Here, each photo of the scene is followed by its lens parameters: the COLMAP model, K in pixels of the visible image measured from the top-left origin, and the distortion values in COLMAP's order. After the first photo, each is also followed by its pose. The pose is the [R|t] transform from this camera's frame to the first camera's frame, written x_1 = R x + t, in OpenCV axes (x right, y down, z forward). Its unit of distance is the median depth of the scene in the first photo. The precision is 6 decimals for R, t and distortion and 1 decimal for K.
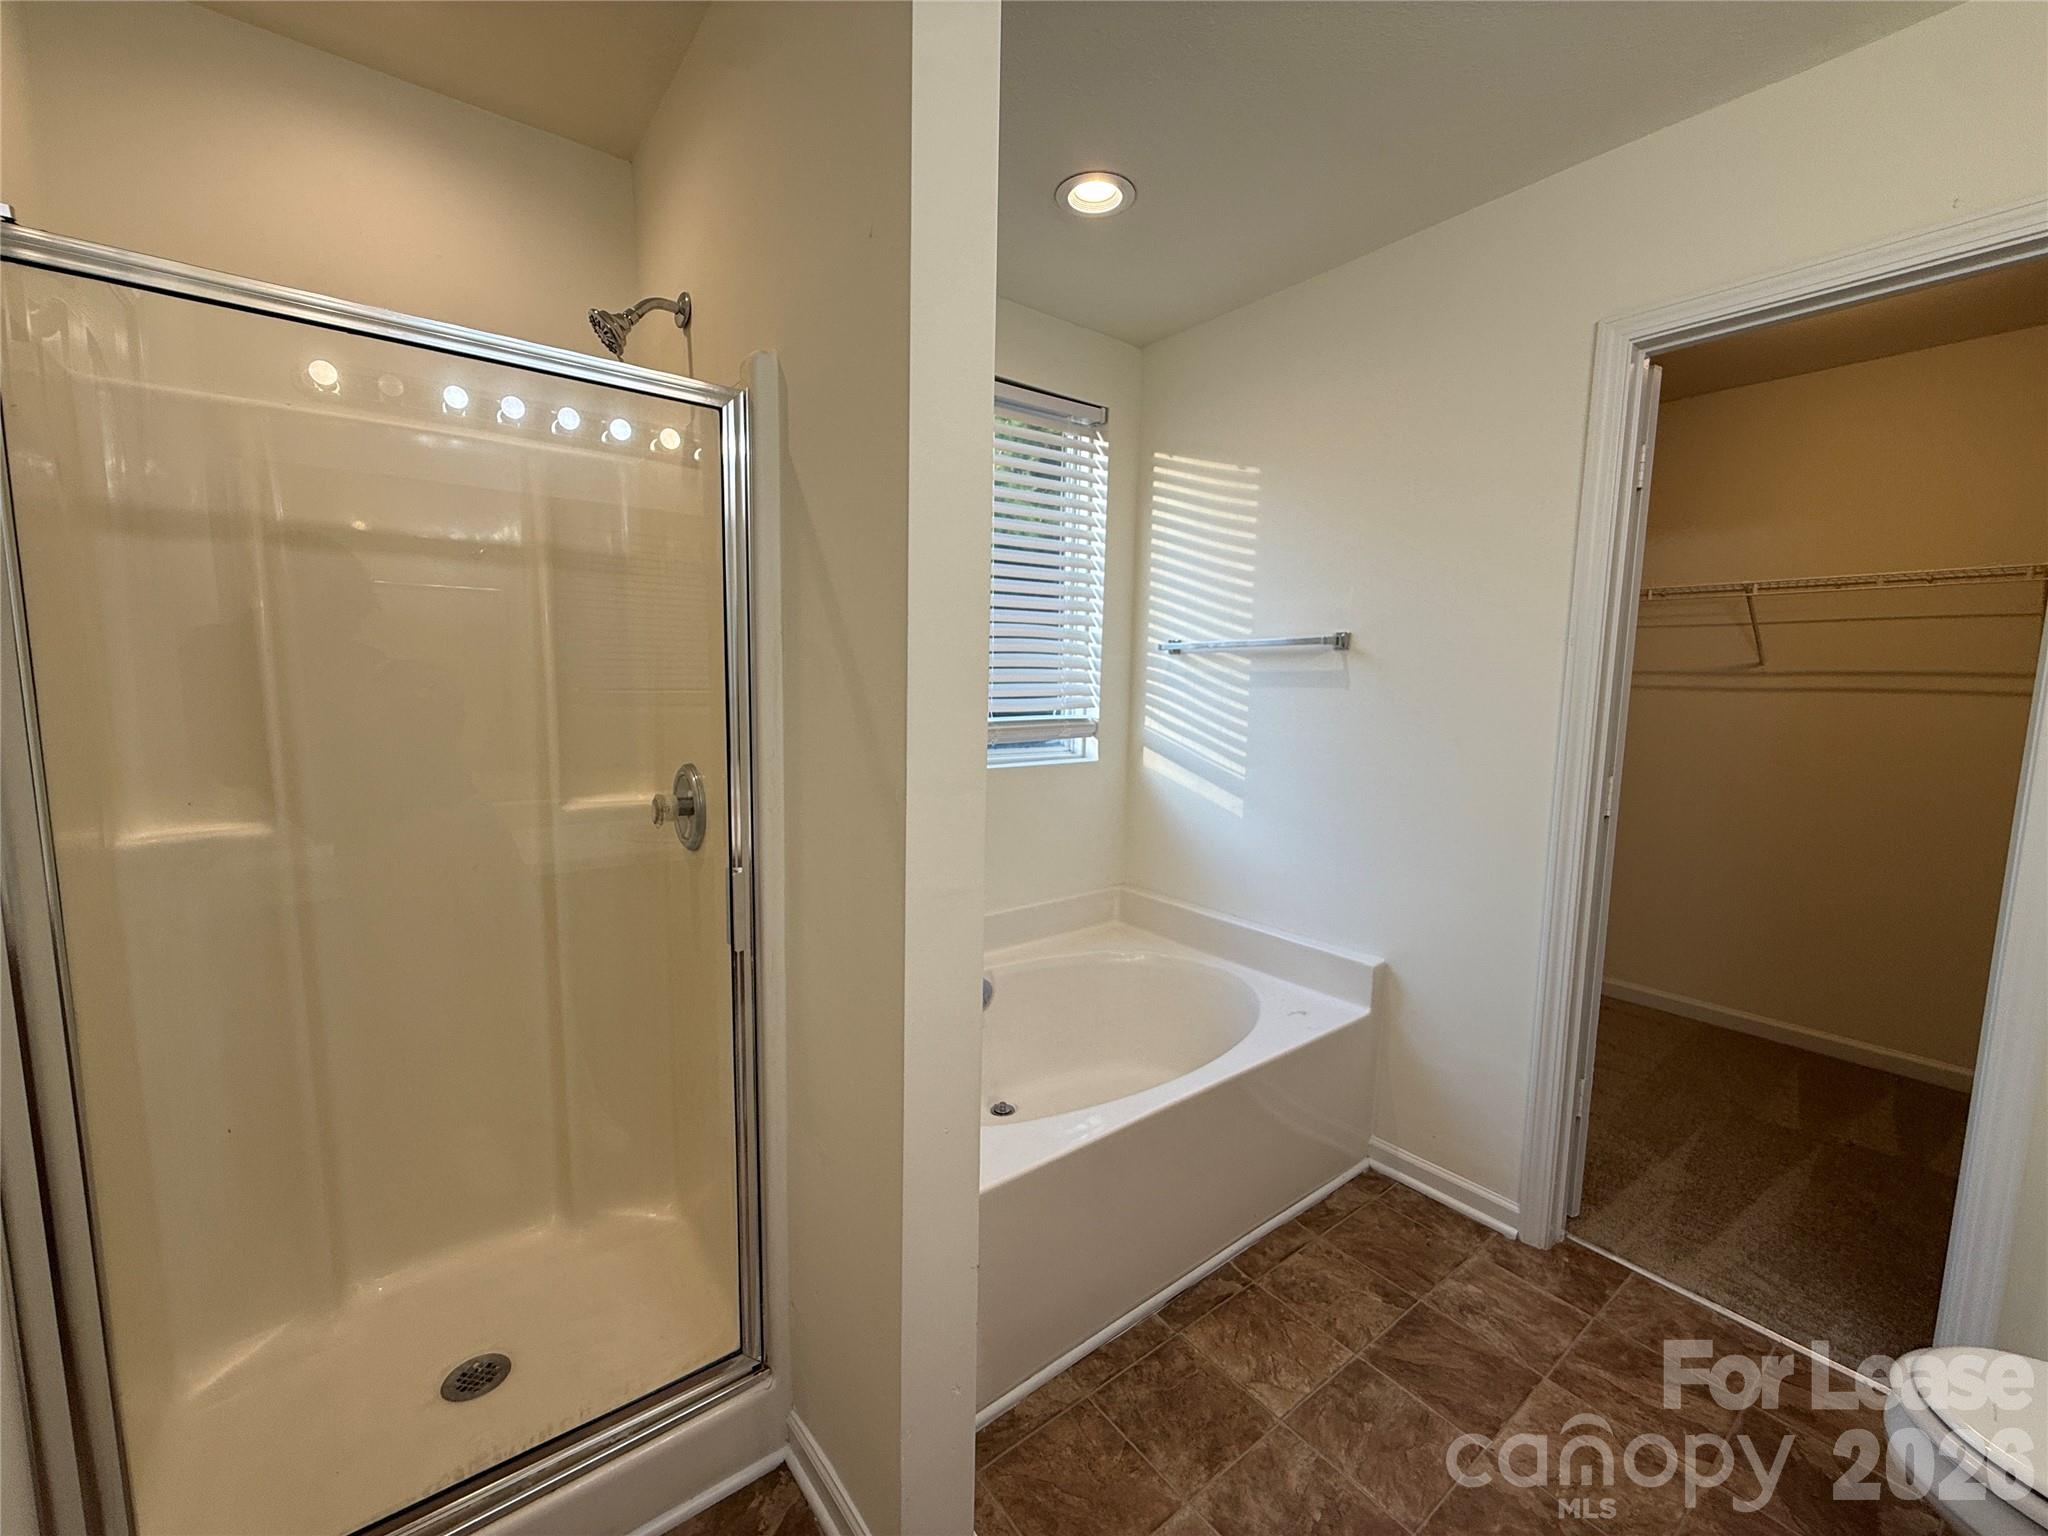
lens RADIAL K [[819.1, 0, 1021.2], [0, 819.1, 765.9], [0, 0, 1]] dist [-0.001027, 0.000084]
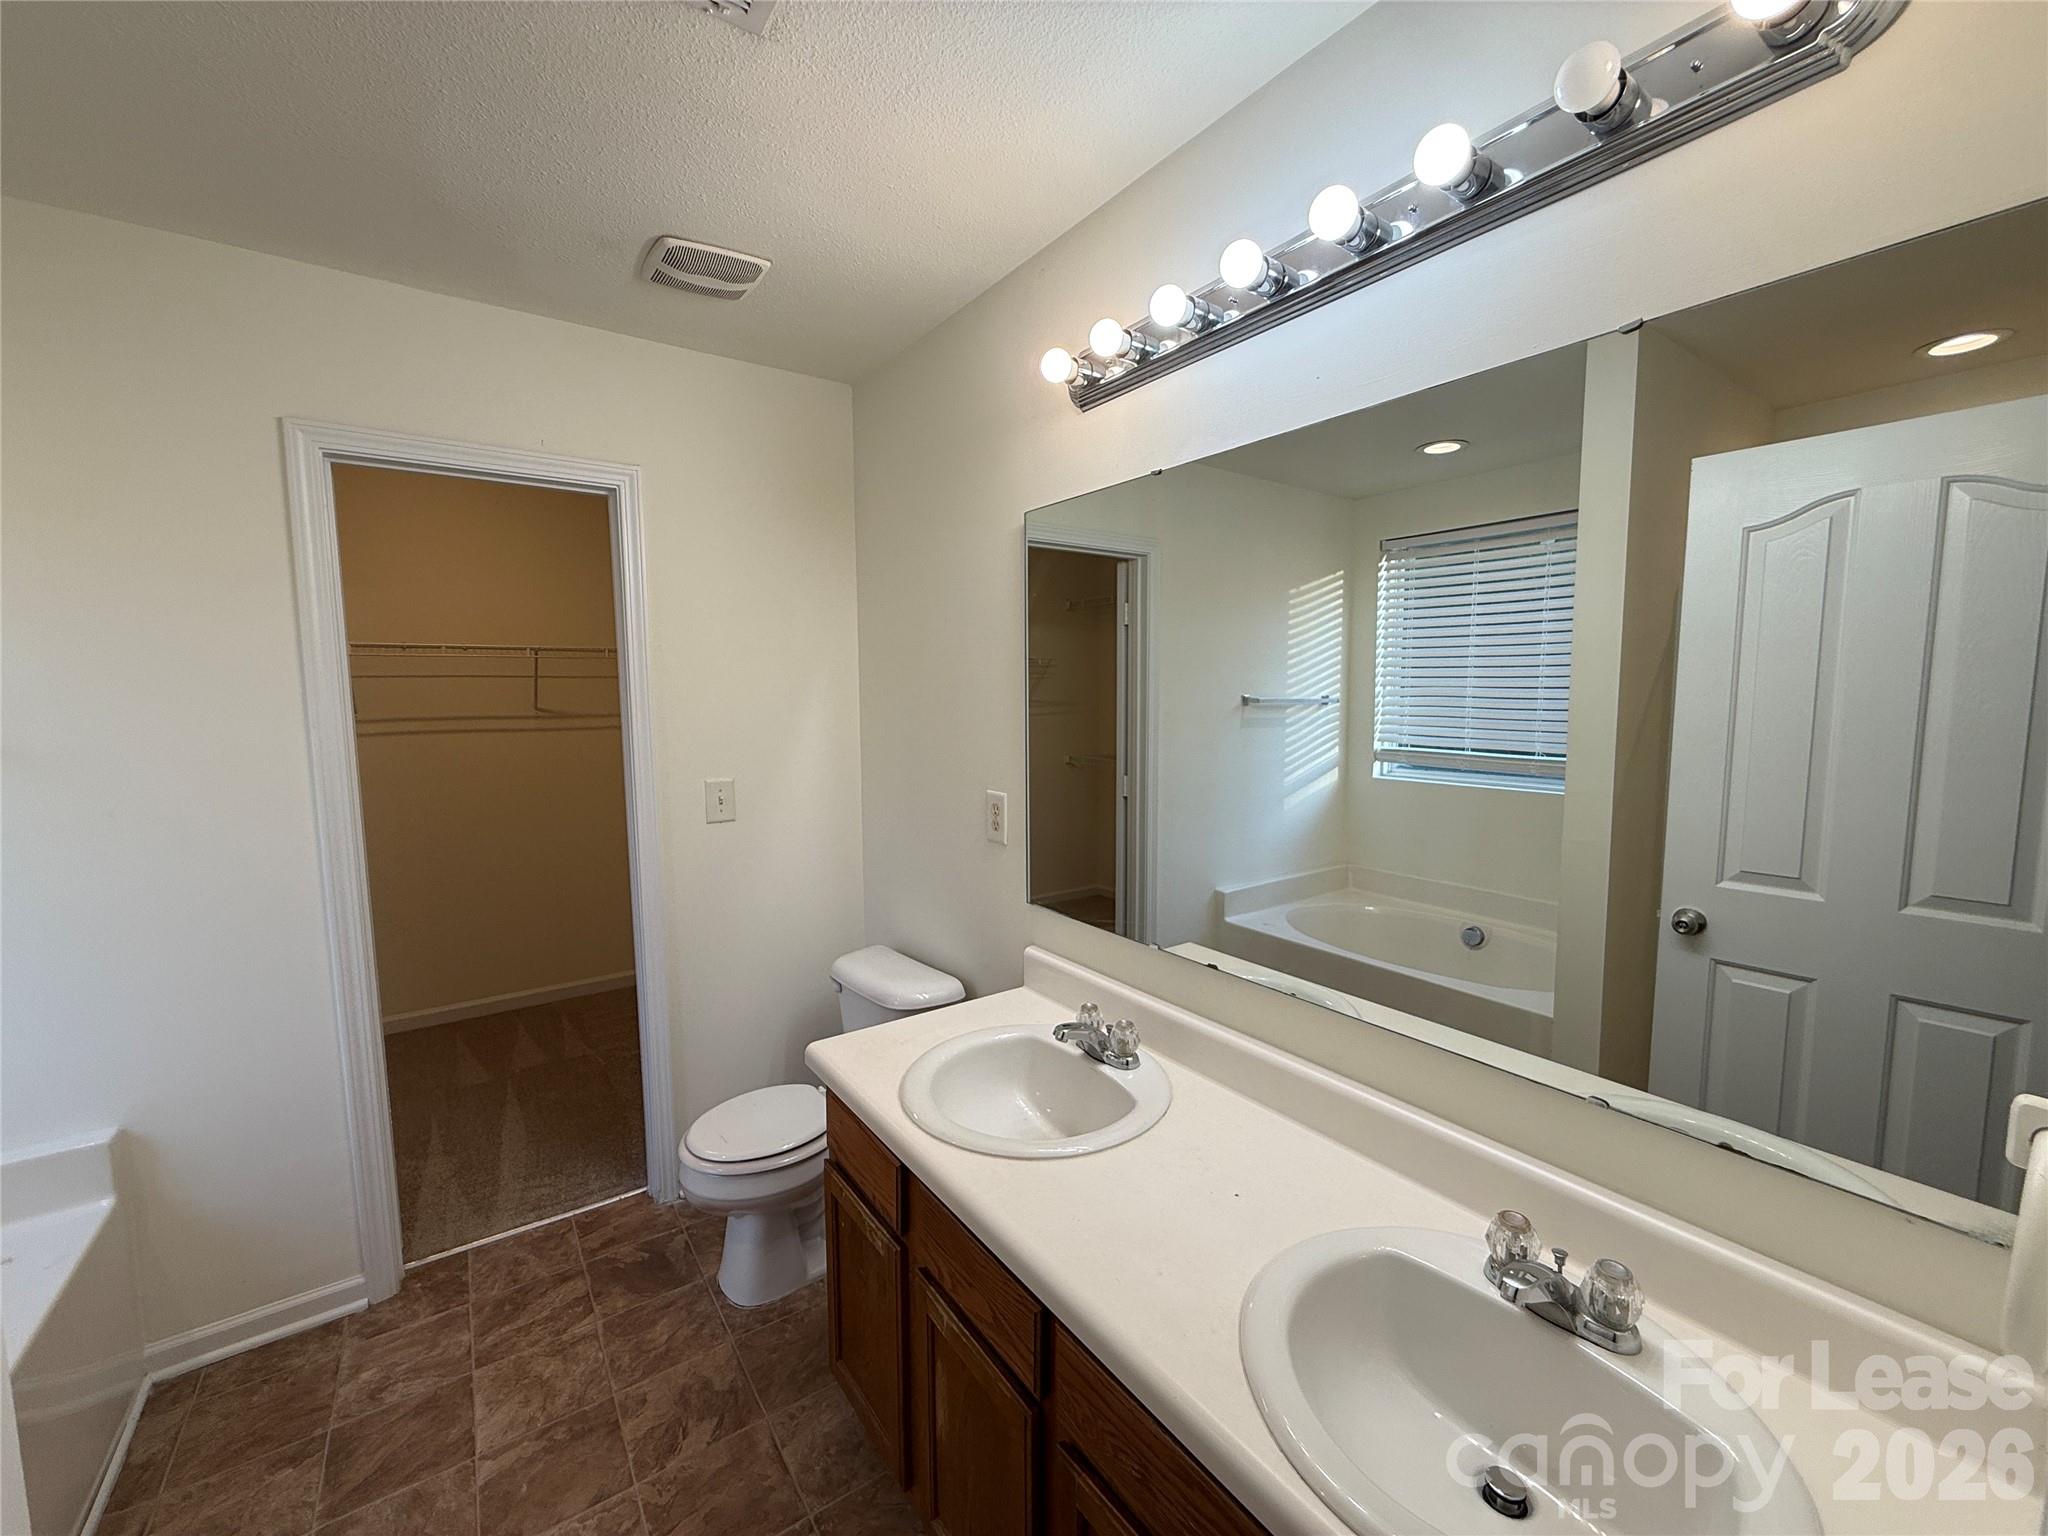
lens RADIAL K [[819.1, 0, 1011.0], [0, 819.1, 765.9], [0, 0, 1]] dist [-0.001027, 0.000084]
pose [[0.055270, -0.111814, 0.992191, -0.297604], [0.129669, 0.986098, 0.103905, -0.089561], [-0.990016, 0.122913, 0.069000, 0.062124]]
